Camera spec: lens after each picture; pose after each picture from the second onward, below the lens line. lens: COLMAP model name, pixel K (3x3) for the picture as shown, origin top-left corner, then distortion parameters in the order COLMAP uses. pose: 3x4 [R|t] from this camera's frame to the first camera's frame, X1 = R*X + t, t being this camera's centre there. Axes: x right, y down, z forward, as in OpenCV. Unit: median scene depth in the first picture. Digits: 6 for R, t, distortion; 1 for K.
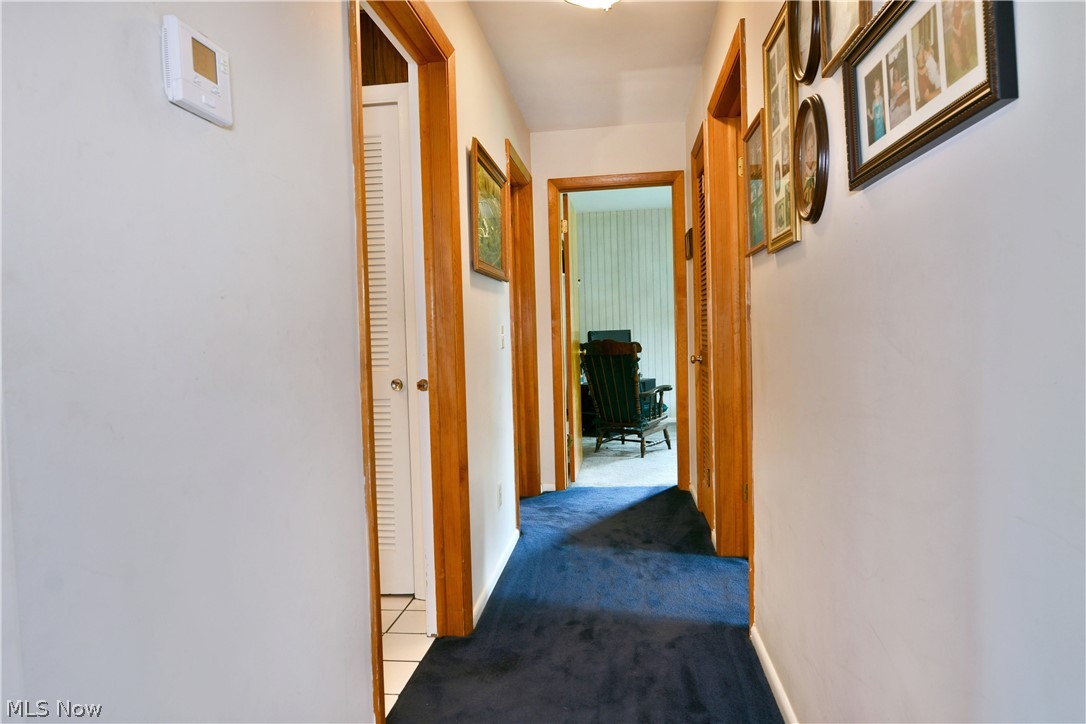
lens RADIAL K [[654.9, 0, 542.5], [0, 654.9, 358.1], [0, 0, 1]] dist [-0.009711, -0.005785]
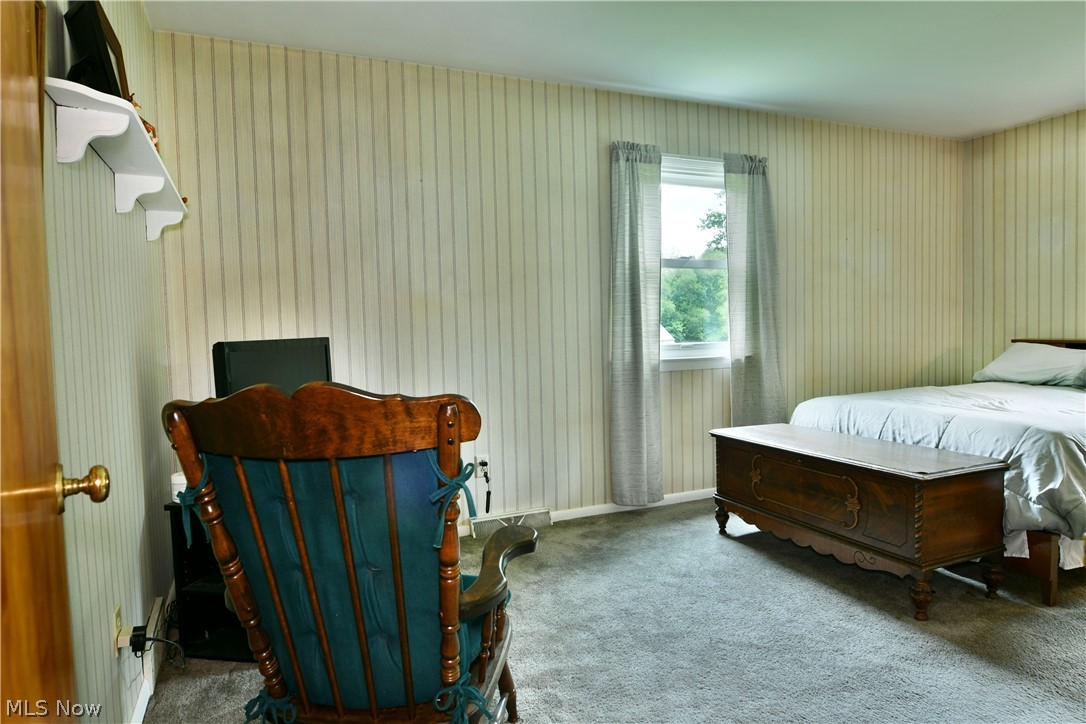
lens RADIAL K [[654.9, 0, 538.9], [0, 654.9, 359.5], [0, 0, 1]] dist [-0.009711, -0.005785]
pose [[0.860339, -0.018346, 0.509393, 0.038778], [0.022413, 0.999747, -0.001848, -0.025405], [-0.509230, 0.013007, 0.860532, 0.572535]]
